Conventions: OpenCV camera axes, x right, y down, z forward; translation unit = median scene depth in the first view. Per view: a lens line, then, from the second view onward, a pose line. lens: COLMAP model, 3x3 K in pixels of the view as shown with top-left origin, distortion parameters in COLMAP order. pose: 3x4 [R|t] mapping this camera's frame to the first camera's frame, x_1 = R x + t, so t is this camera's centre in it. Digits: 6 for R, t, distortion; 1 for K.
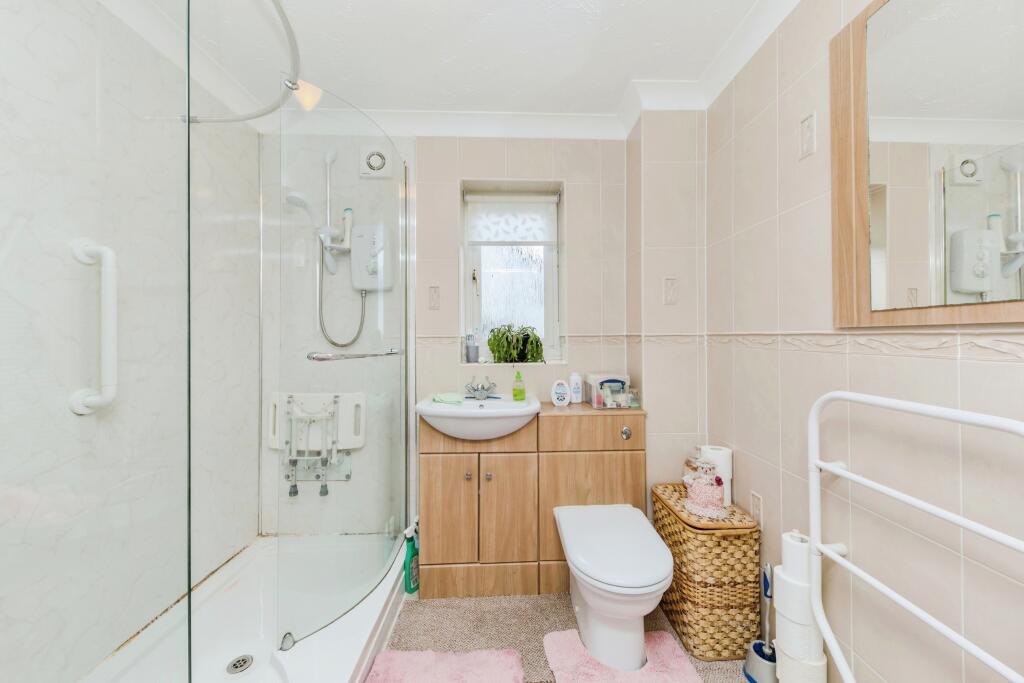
lens RADIAL K [[357.5, 0, 508.6], [0, 357.5, 340.9], [0, 0, 1]] dist [0.009208, -0.003660]
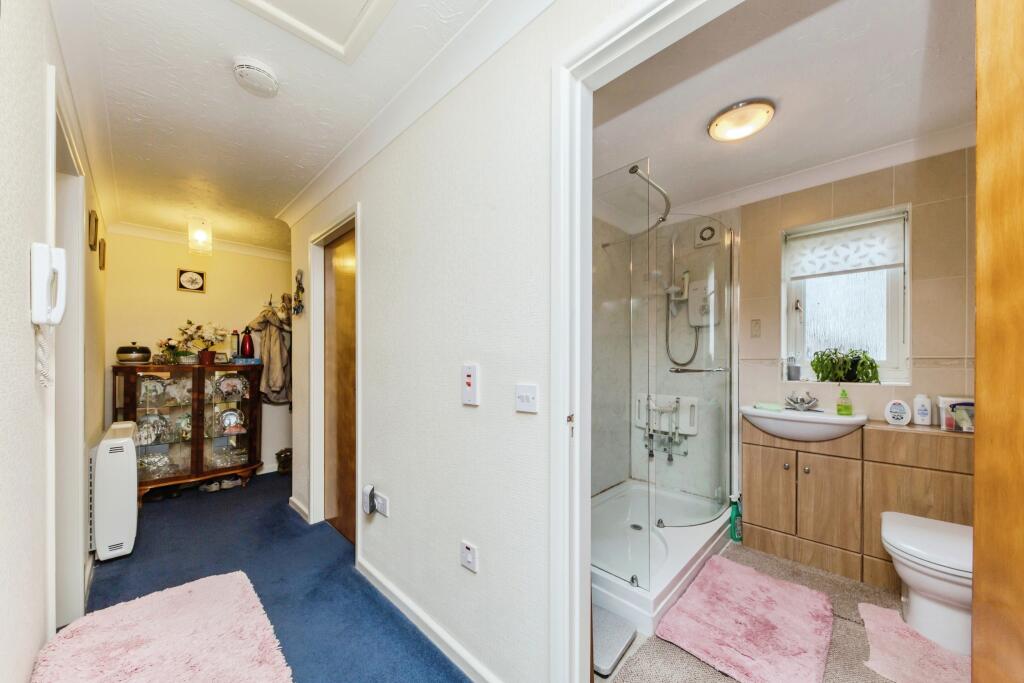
lens RADIAL K [[357.5, 0, 509.2], [0, 357.5, 356.1], [0, 0, 1]] dist [0.009208, -0.003660]
pose [[0.683211, -0.001014, -0.730221, 0.135900], [-0.007611, 0.999935, -0.008509, -0.002690], [0.730182, 0.011371, 0.683158, -0.556607]]
